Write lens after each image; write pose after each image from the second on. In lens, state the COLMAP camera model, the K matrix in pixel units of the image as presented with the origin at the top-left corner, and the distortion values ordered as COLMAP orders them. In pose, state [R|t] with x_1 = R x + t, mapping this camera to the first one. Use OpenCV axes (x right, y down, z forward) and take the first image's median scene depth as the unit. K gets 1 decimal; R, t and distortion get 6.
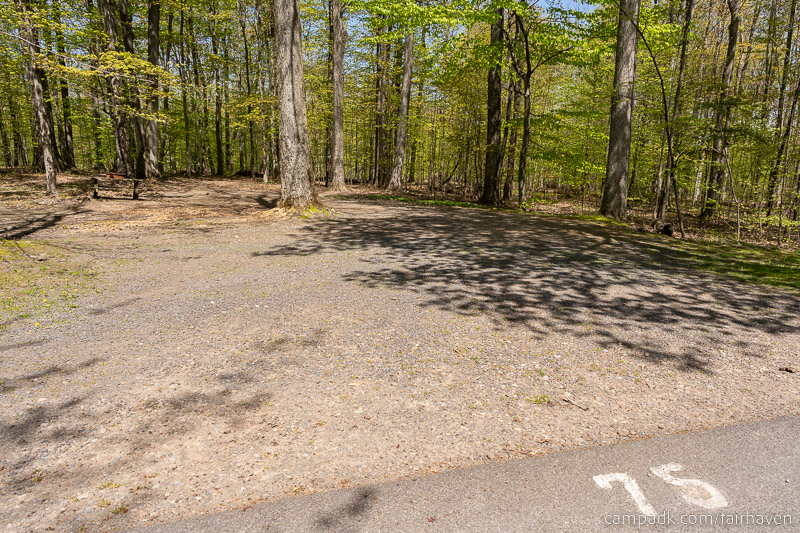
lens RADIAL K [[537.9, 0, 401.0], [0, 537.9, 266.4], [0, 0, 1]] dist [-0.001642, 0.003587]
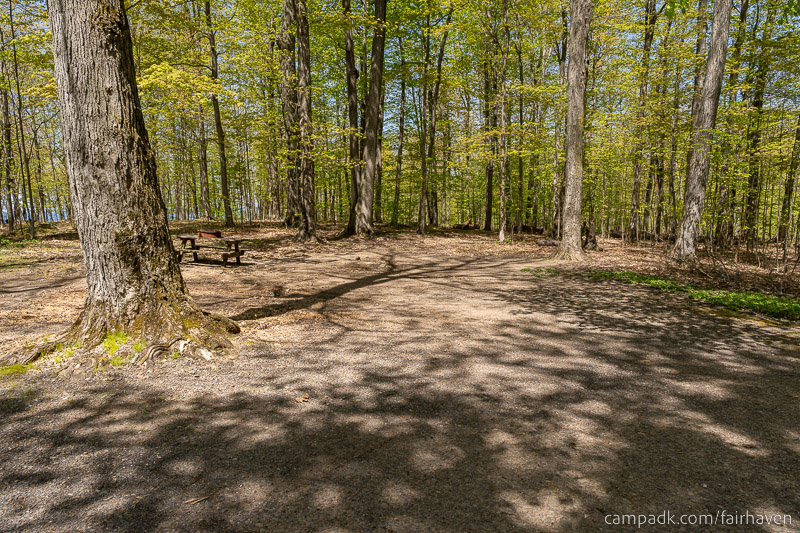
lens RADIAL K [[537.9, 0, 399.1], [0, 537.9, 268.3], [0, 0, 1]] dist [-0.001642, 0.003587]
pose [[0.797641, 0.052647, -0.600830, 0.095868], [-0.107346, 0.992670, -0.055528, -0.070508], [0.593503, 0.108788, 0.797446, 0.368400]]
